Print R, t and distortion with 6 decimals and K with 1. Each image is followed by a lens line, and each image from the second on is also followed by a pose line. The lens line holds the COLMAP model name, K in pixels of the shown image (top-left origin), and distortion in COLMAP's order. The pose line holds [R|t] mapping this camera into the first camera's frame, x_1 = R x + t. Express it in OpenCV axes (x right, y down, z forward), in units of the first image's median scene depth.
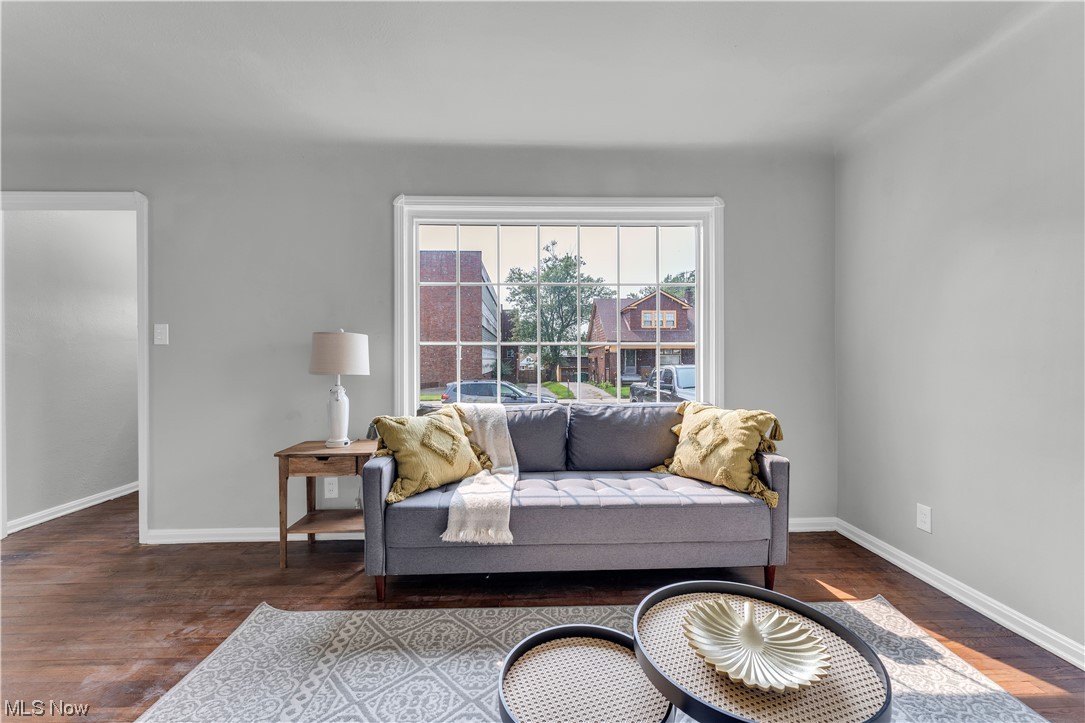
lens RADIAL K [[437.3, 0, 542.4], [0, 437.3, 365.7], [0, 0, 1]] dist [0.002018, -0.000735]
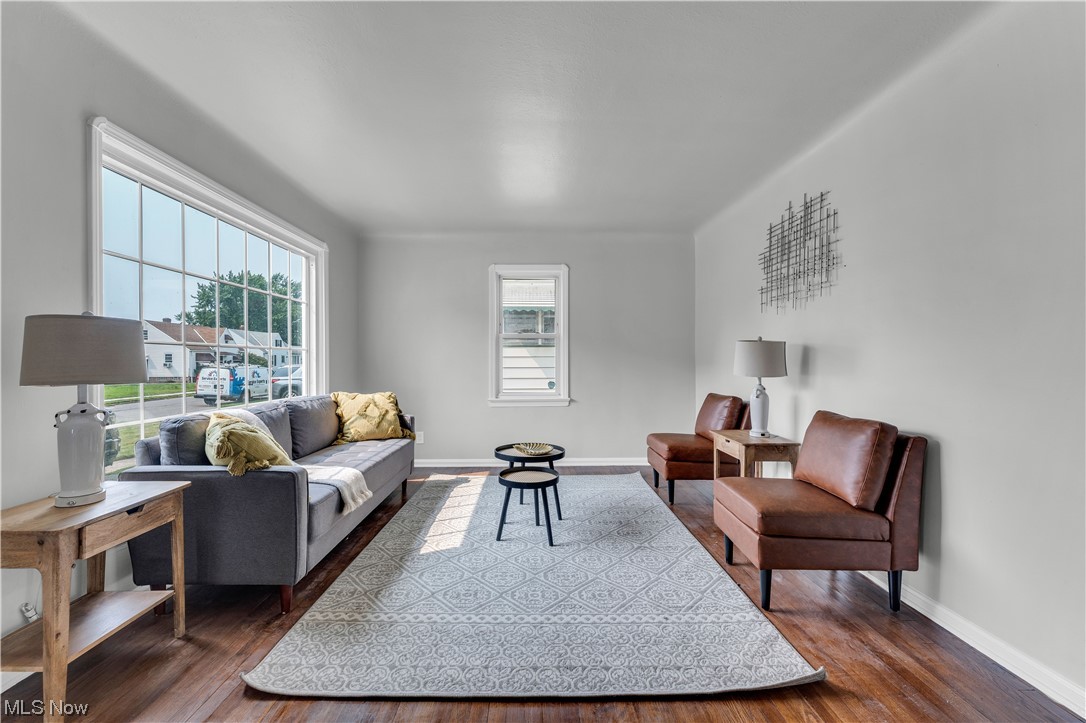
lens RADIAL K [[437.7, 0, 547.1], [0, 437.7, 360.7], [0, 0, 1]] dist [0.002018, -0.000735]
pose [[-0.000102, 0.003918, 0.999992, -1.325606], [0.007851, 0.999962, -0.003917, -0.008315], [-0.999969, 0.007851, -0.000133, 0.421150]]
